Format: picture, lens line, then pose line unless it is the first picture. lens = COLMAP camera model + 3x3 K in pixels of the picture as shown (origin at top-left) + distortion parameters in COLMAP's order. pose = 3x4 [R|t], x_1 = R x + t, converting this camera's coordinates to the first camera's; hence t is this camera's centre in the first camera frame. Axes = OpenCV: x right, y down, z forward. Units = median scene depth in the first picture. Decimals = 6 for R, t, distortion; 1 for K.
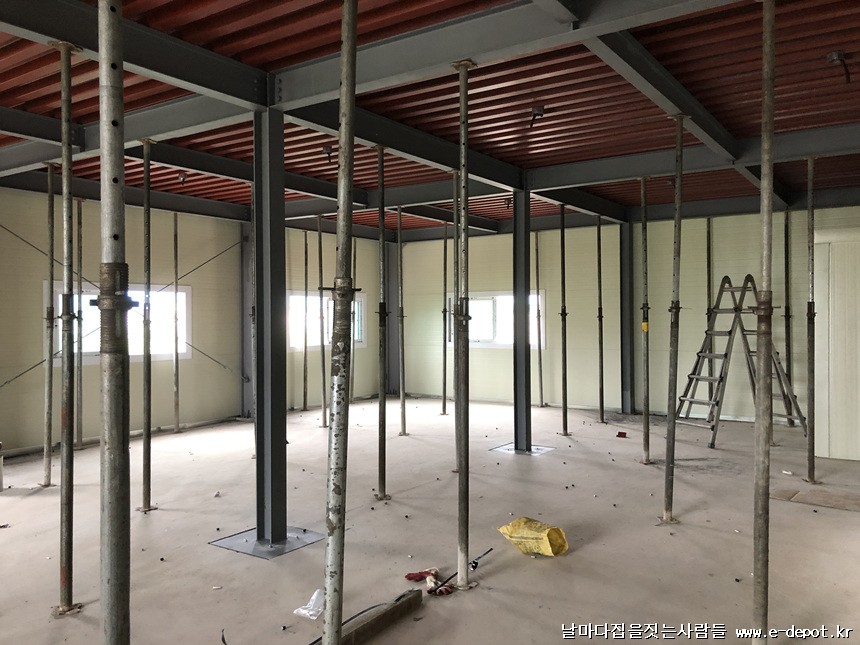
lens RADIAL K [[697.4, 0, 432.6], [0, 697.4, 316.9], [0, 0, 1]] dist [0.012343, -0.014404]
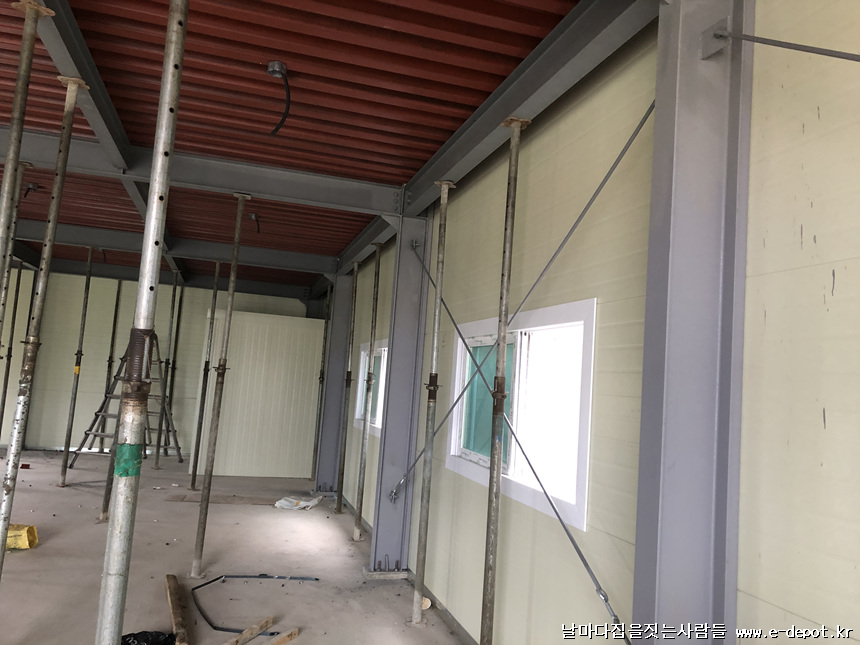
lens RADIAL K [[697.4, 0, 431.0], [0, 697.4, 320.7], [0, 0, 1]] dist [0.012343, -0.014404]
pose [[0.635164, 0.120187, 0.762969, -0.320480], [-0.075406, 0.992749, -0.093609, -0.004196], [-0.768688, 0.001924, 0.639622, -0.316429]]
